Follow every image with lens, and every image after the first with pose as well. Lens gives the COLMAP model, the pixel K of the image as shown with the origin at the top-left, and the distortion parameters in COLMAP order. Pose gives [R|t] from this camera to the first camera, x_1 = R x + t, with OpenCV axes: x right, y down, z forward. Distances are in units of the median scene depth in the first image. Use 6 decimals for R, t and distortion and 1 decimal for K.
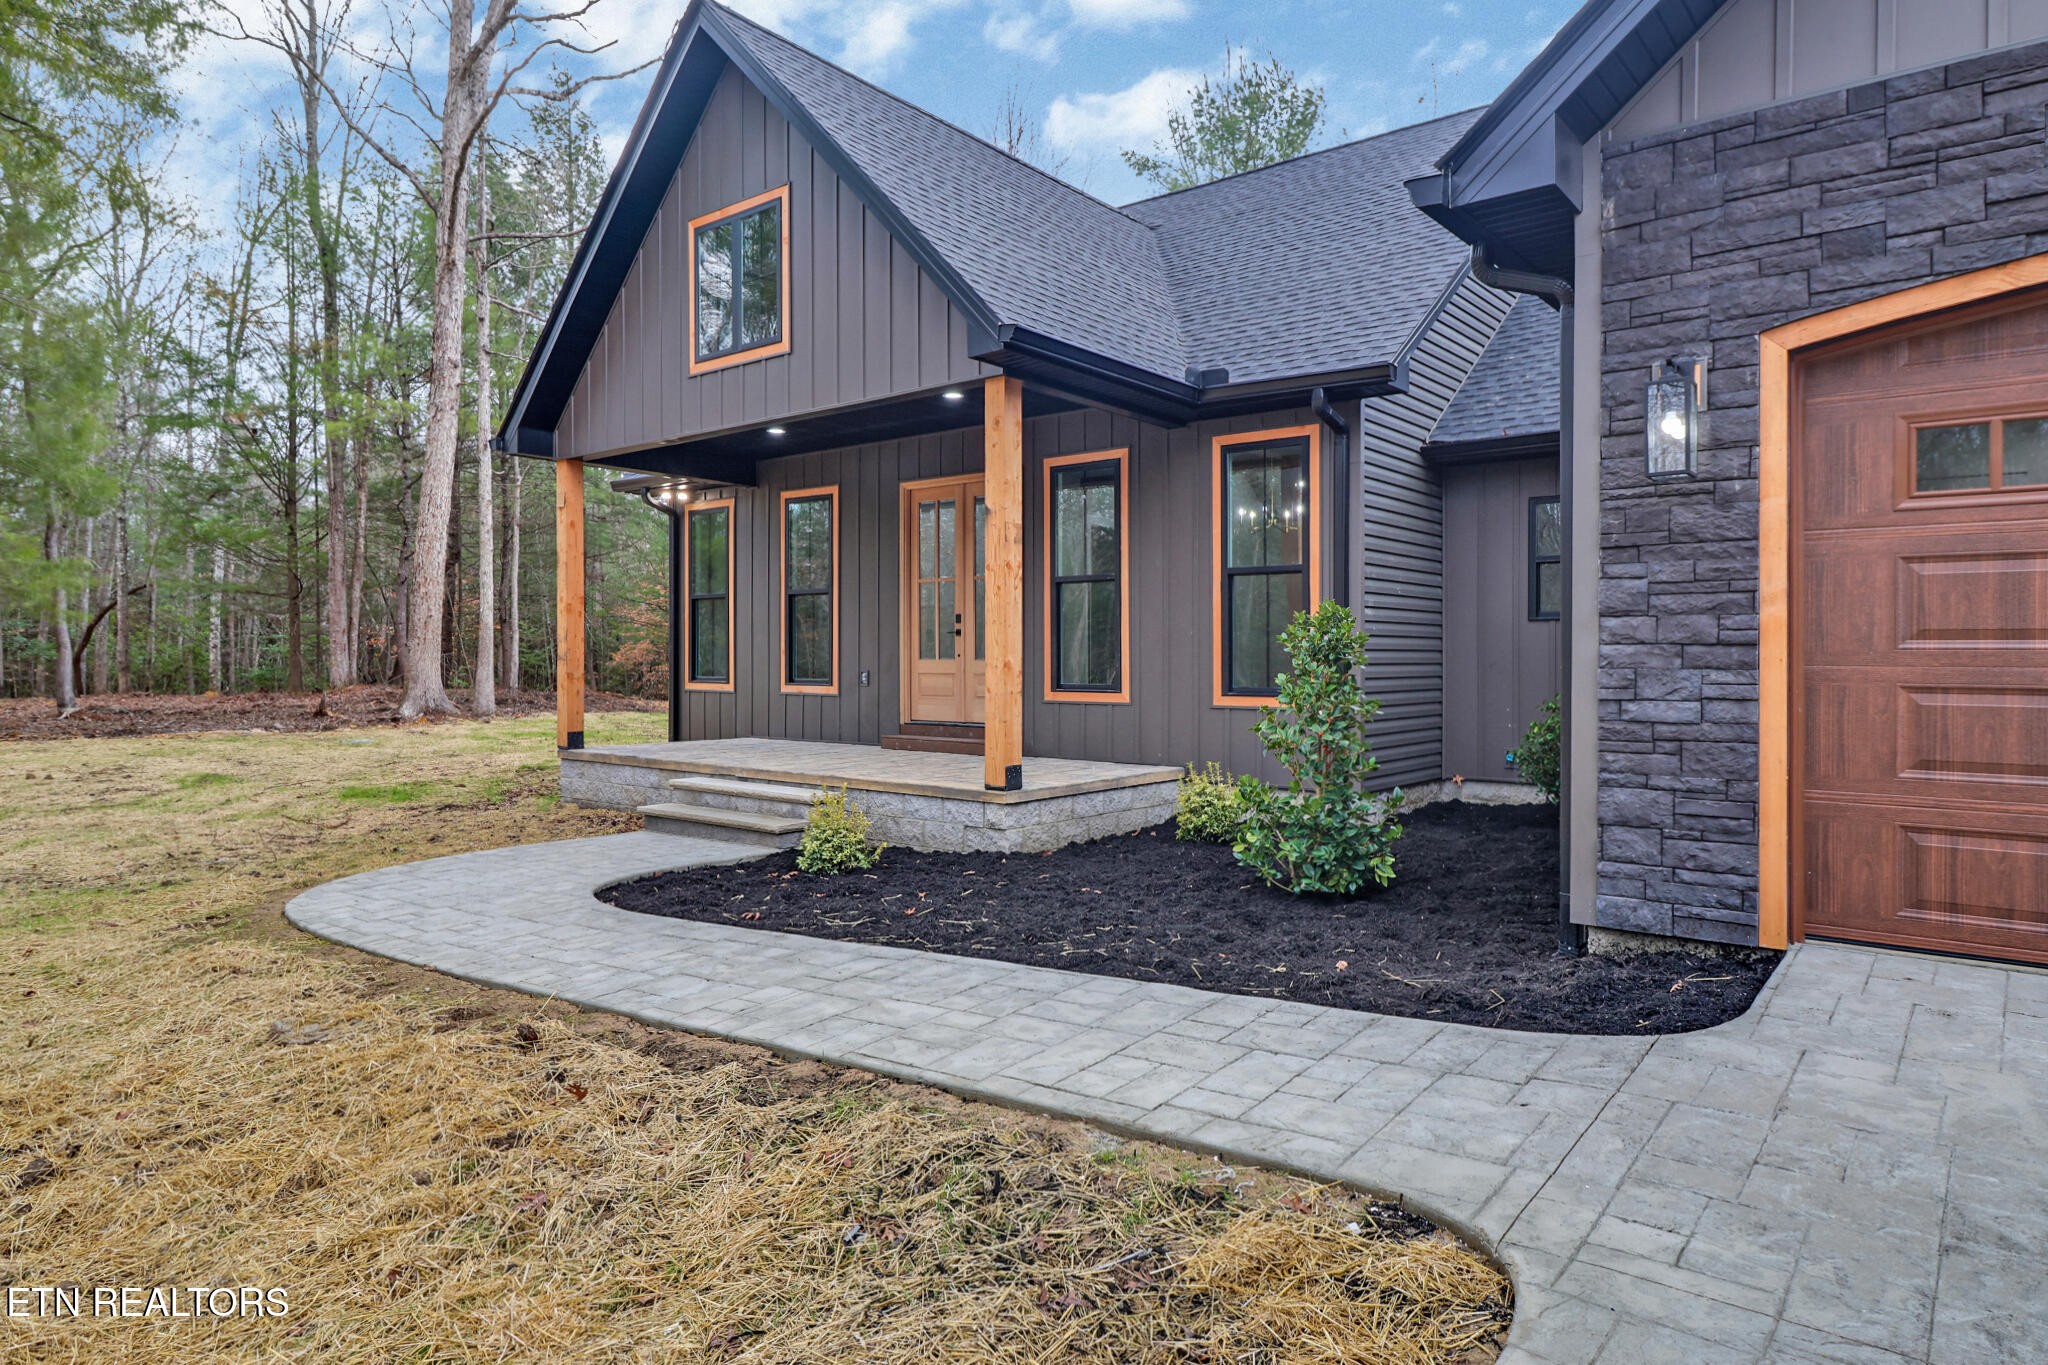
lens RADIAL K [[1219.3, 0, 1022.6], [0, 1219.3, 678.8], [0, 0, 1]] dist [0.002134, 0.001084]
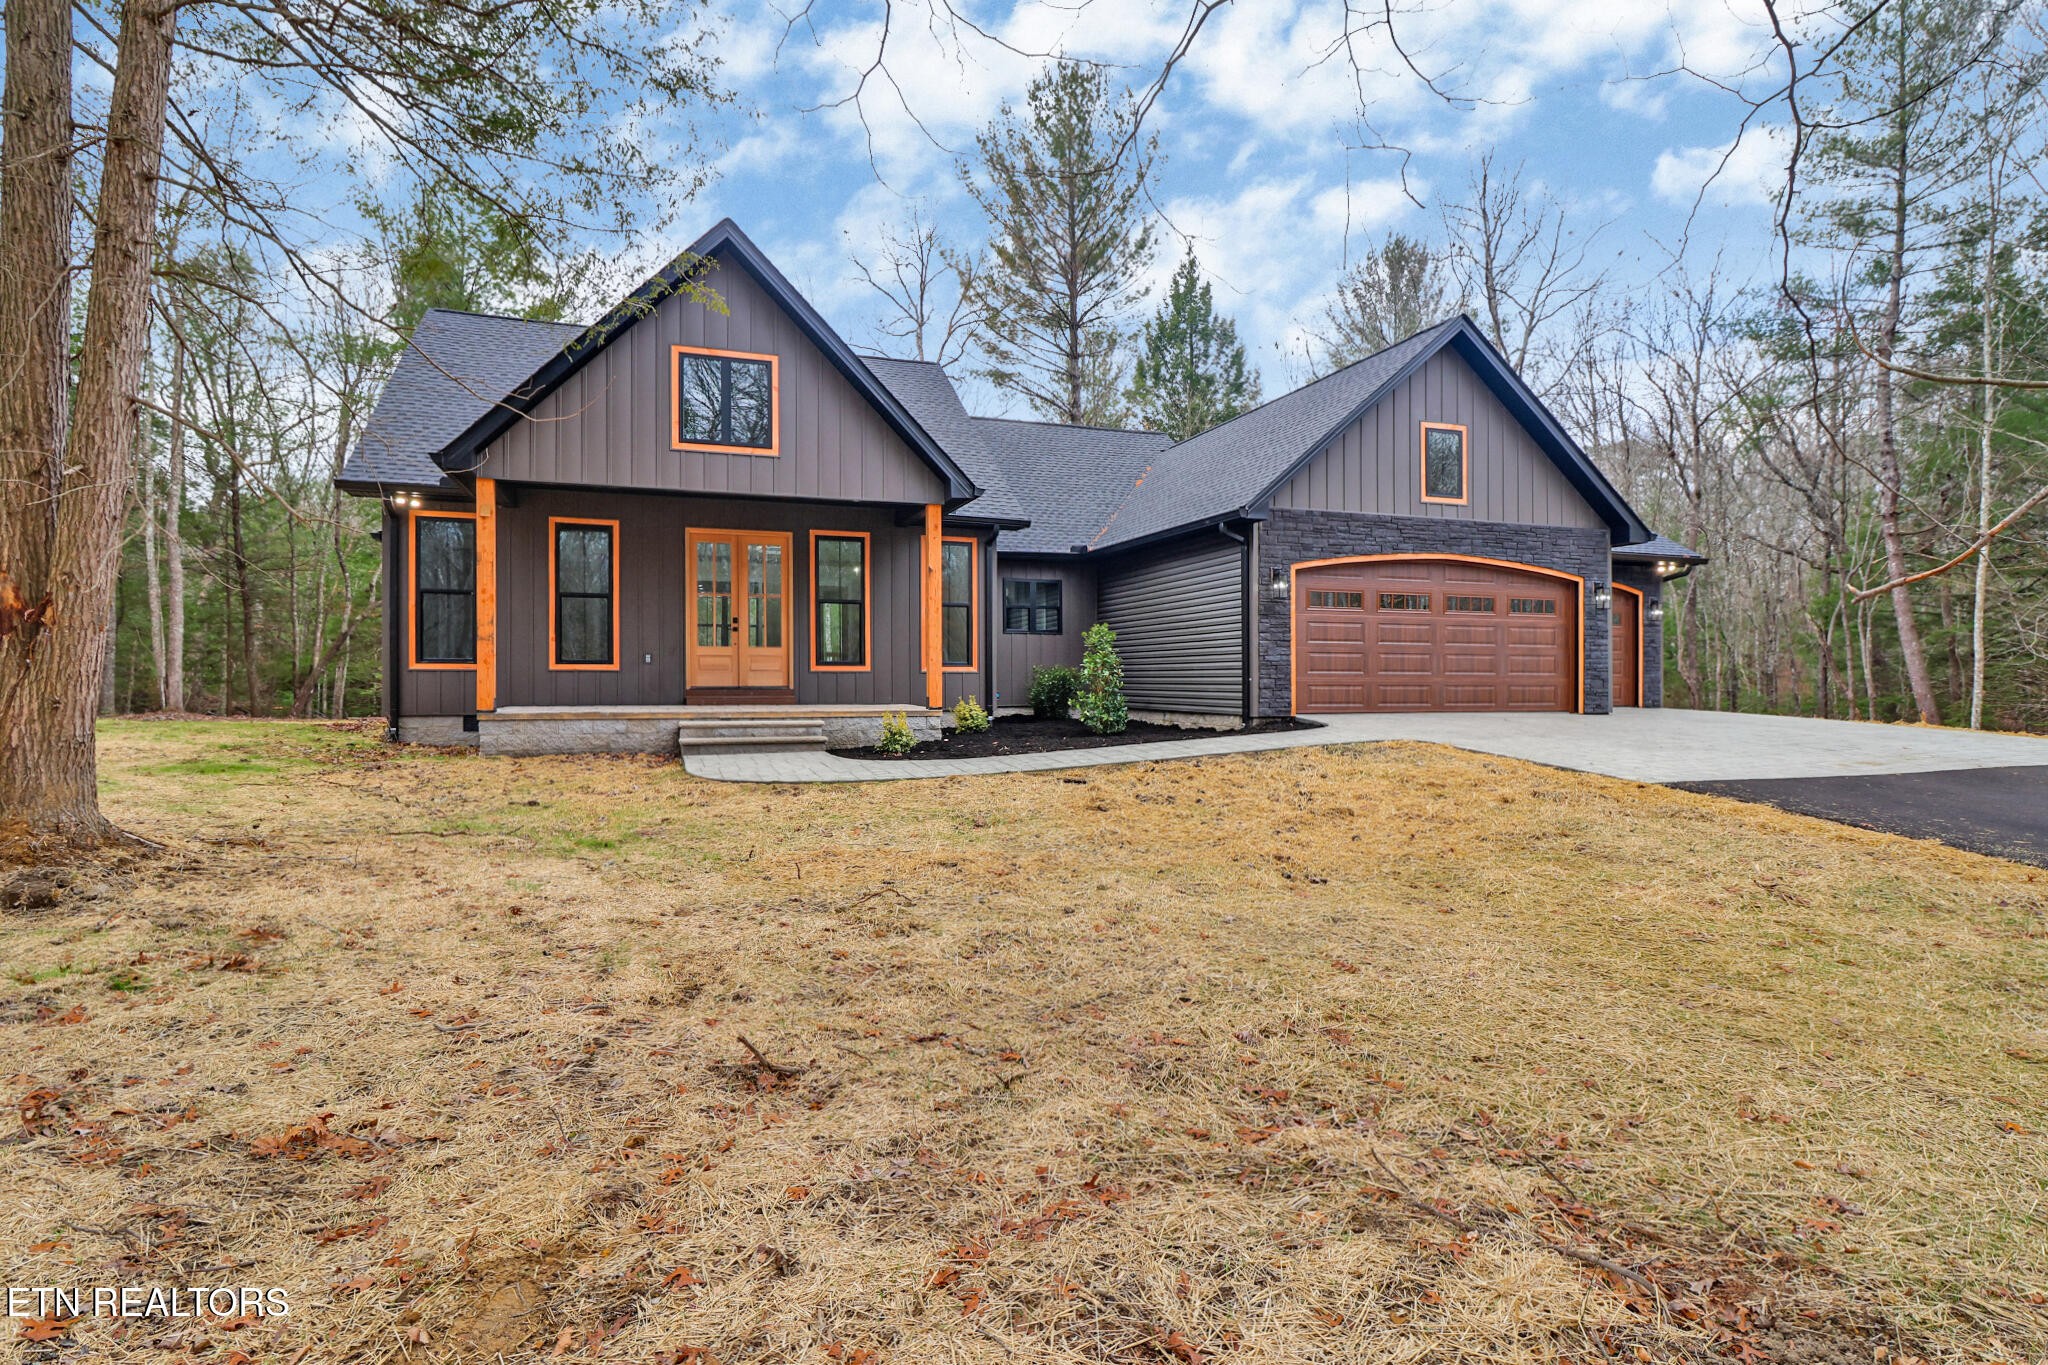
lens RADIAL K [[1019.6, 0, 1025.3], [0, 1019.6, 679.5], [0, 0, 1]] dist [0.000950, 0.000157]
pose [[0.527131, -0.006162, 0.849762, -1.163303], [0.012467, 0.999922, -0.000484, 0.038341], [-0.849693, 0.010849, 0.527167, -0.011883]]
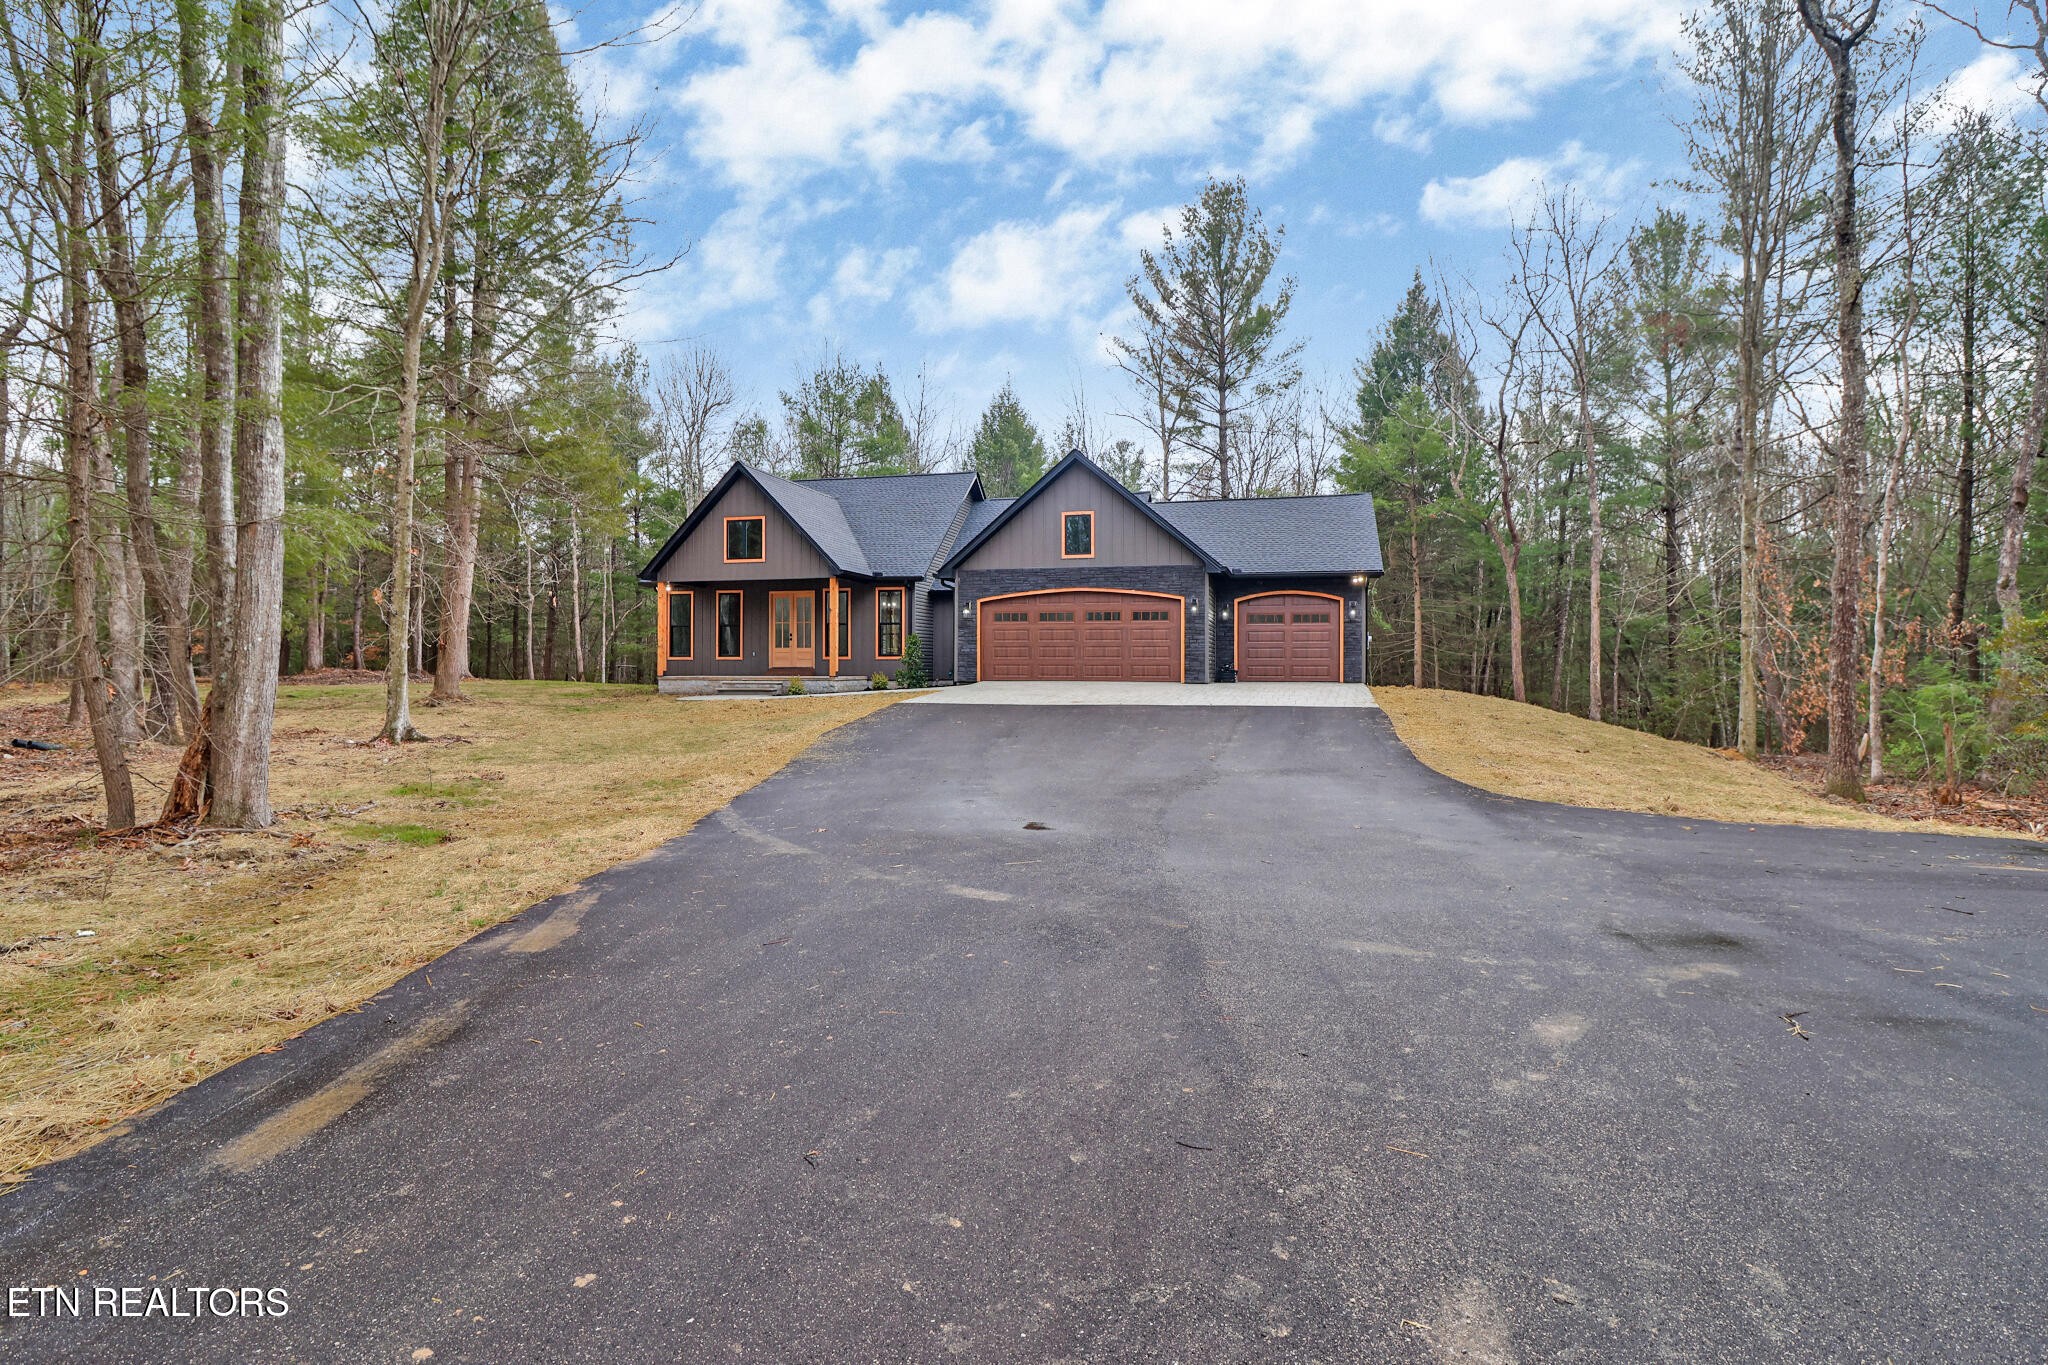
lens RADIAL K [[1019.6, 0, 1023.5], [0, 1019.6, 672.3], [0, 0, 1]] dist [0.000950, 0.000157]
pose [[0.908779, -0.005198, 0.417244, -0.736372], [0.008764, 0.999940, -0.006631, 0.086678], [-0.417185, 0.009683, 0.908770, -2.024015]]
